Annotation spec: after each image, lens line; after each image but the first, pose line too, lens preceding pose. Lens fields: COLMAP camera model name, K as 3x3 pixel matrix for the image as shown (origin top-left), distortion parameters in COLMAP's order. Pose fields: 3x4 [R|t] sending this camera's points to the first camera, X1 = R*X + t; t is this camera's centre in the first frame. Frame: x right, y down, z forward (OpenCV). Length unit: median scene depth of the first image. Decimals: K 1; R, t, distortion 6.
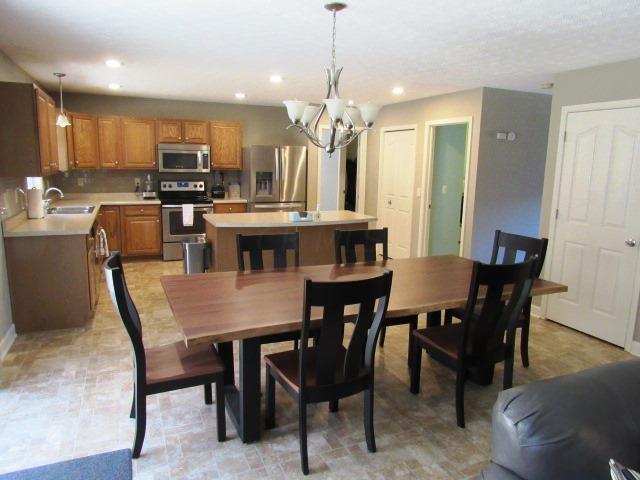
lens RADIAL K [[458.1, 0, 321.4], [0, 458.1, 238.9], [0, 0, 1]] dist [-0.016749, -0.004679]
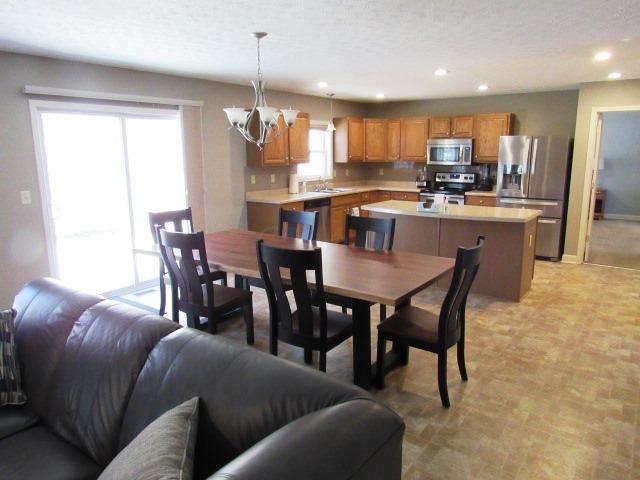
lens RADIAL K [[445.7, 0, 320.6], [0, 445.7, 261.6], [0, 0, 1]] dist [-0.051301, -0.000617]
pose [[0.487087, 0.184411, -0.853662, 0.526868], [-0.129315, 0.981908, 0.138331, -0.026721], [0.863727, 0.043012, 0.502121, 0.227475]]
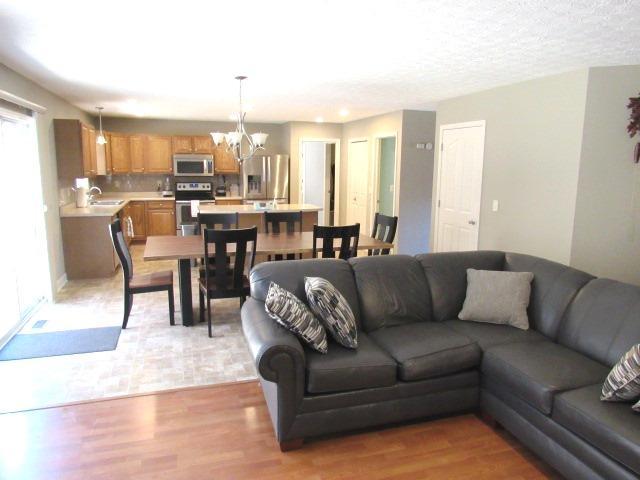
lens RADIAL K [[458.1, 0, 321.4], [0, 458.1, 238.9], [0, 0, 1]] dist [-0.016749, -0.004679]
pose [[0.994997, 0.006320, -0.099708, 0.203994], [-0.007238, 0.999935, -0.008853, 0.044936], [0.099645, 0.009530, 0.994977, -0.273180]]
